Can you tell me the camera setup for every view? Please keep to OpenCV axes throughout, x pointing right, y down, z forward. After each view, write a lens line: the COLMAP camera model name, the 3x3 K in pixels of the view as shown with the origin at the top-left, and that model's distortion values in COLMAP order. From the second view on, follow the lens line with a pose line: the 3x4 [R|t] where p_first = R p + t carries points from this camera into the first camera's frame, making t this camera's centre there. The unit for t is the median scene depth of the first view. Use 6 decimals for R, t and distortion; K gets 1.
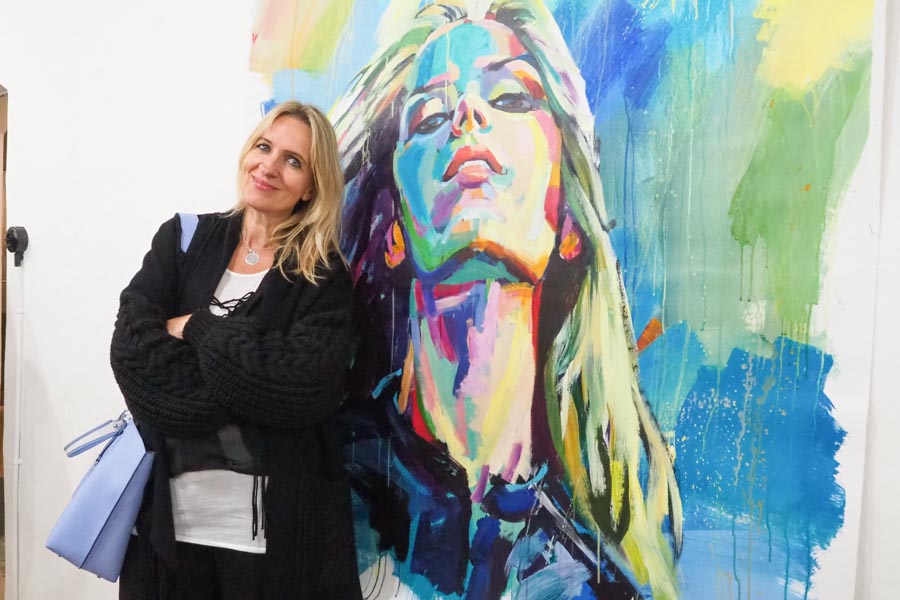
lens RADIAL K [[743.6, 0, 450.0], [0, 743.6, 300.0], [0, 0, 1]] dist [-0.026162, 0.002475]
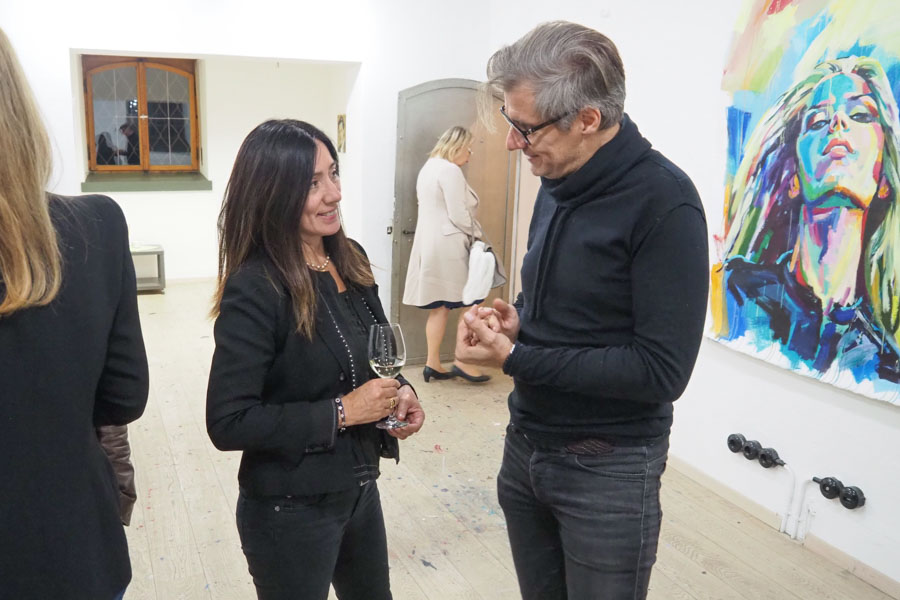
lens RADIAL K [[743.6, 0, 450.0], [0, 743.6, 300.0], [0, 0, 1]] dist [-0.026162, 0.002475]
pose [[0.854831, 0.089723, -0.511091, 0.188669], [-0.021938, 0.990306, 0.137158, -0.026987], [0.518443, -0.106035, 0.848513, -1.265021]]
